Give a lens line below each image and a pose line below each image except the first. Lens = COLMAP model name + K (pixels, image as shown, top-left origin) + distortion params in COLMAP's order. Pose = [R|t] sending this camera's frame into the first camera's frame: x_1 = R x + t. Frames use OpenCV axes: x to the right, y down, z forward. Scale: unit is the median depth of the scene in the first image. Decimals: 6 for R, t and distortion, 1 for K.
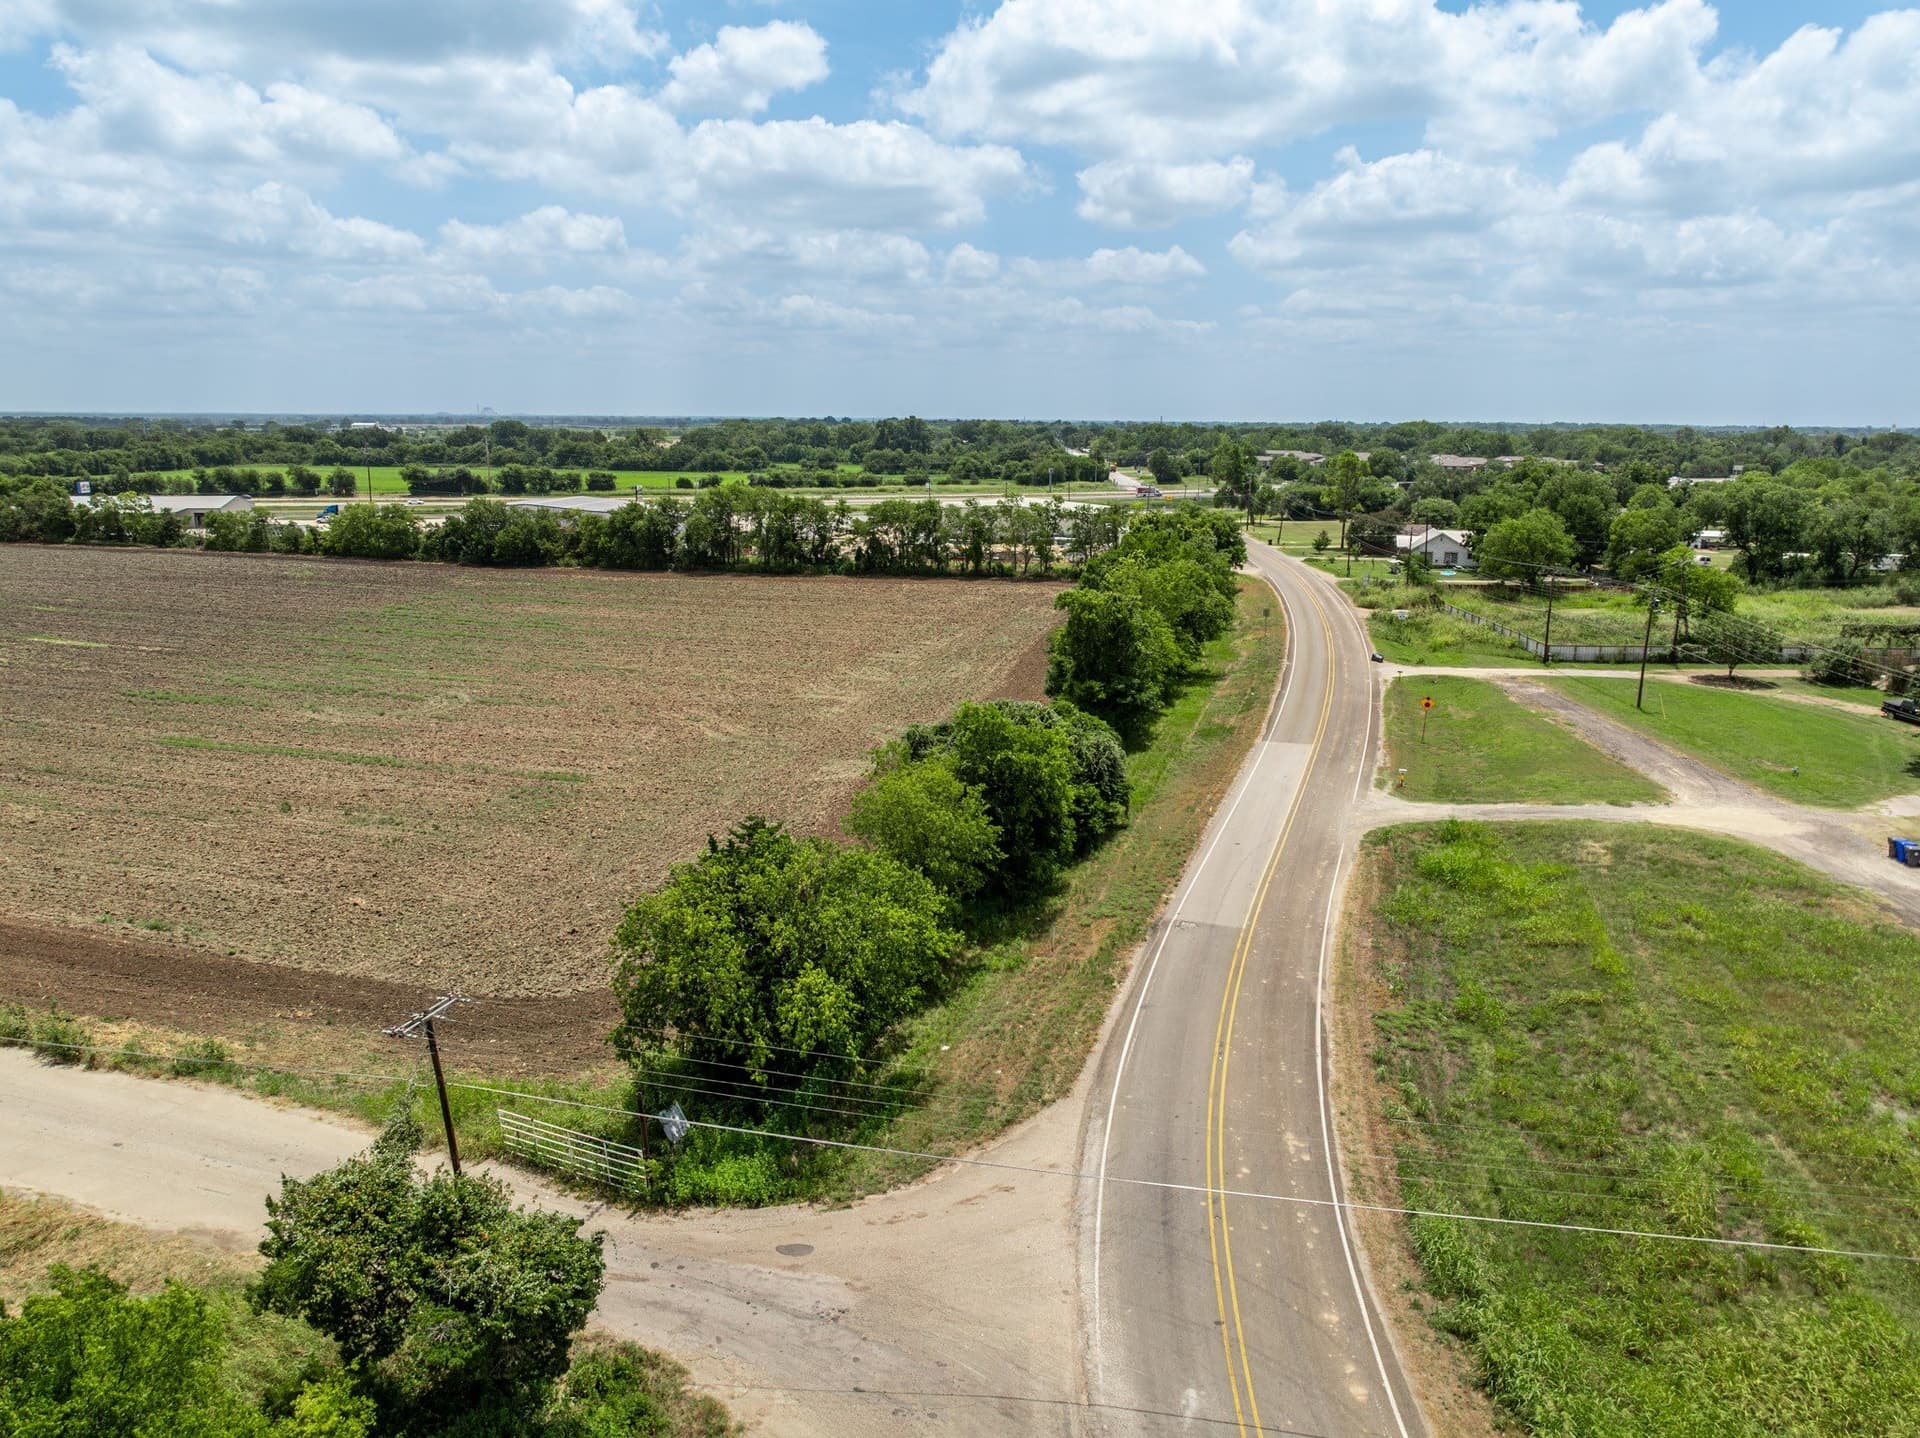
lens RADIAL K [[1345.2, 0, 960.9], [0, 1345.2, 709.0], [0, 0, 1]] dist [-0.032988, 0.022783]
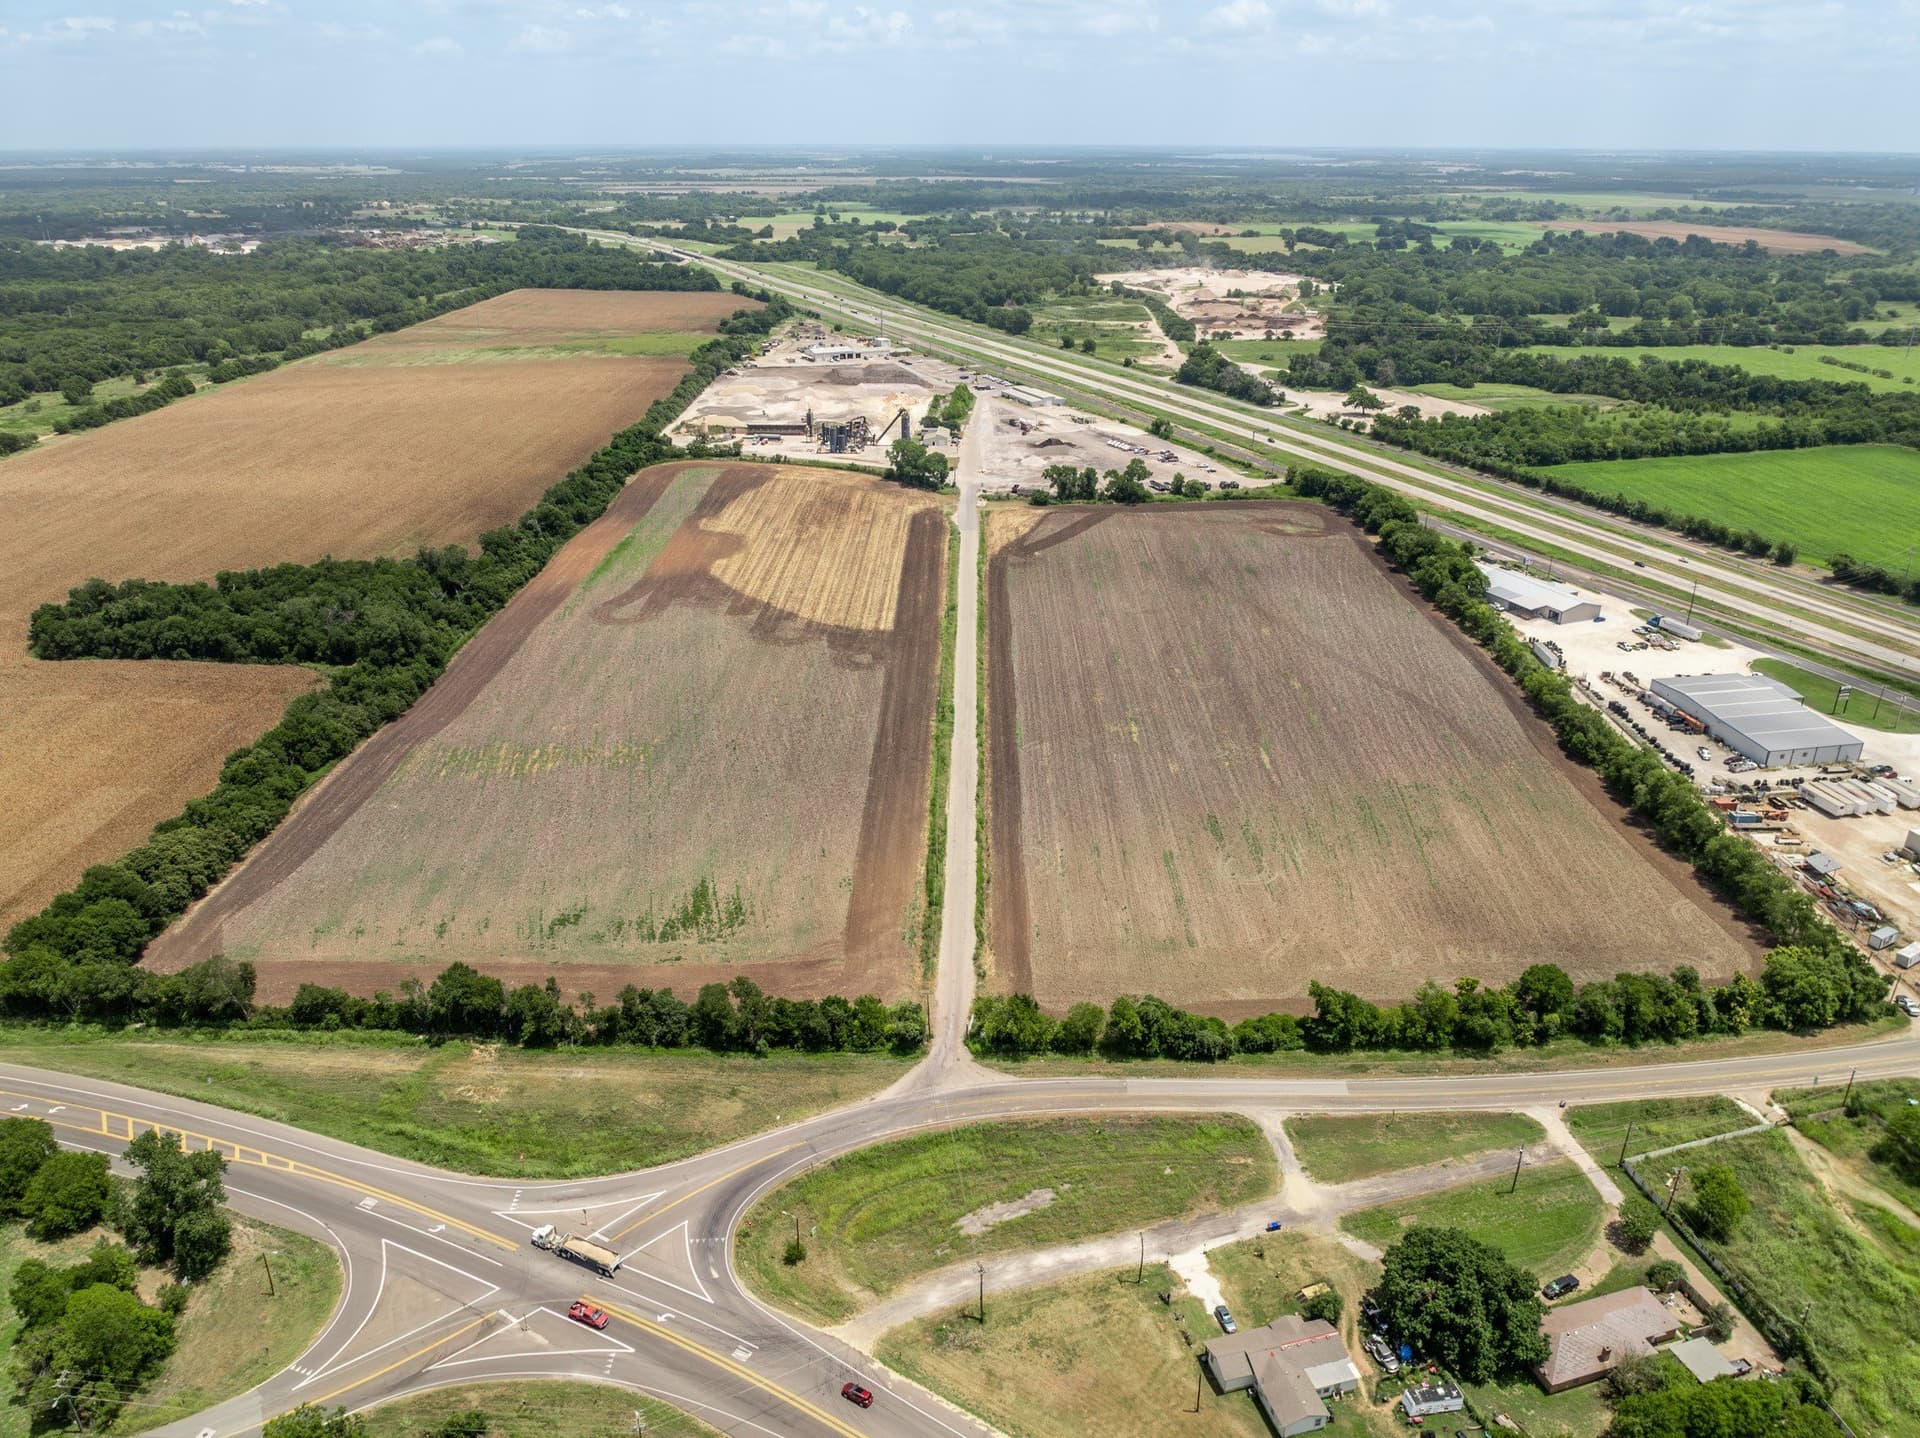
lens RADIAL K [[1345.2, 0, 960.9], [0, 1345.2, 709.0], [0, 0, 1]] dist [-0.032988, 0.022783]
pose [[0.305182, 0.366162, -0.879084, 0.735747], [-0.199101, 0.927255, 0.317107, -0.474578], [0.931248, 0.078251, 0.355884, -0.201308]]
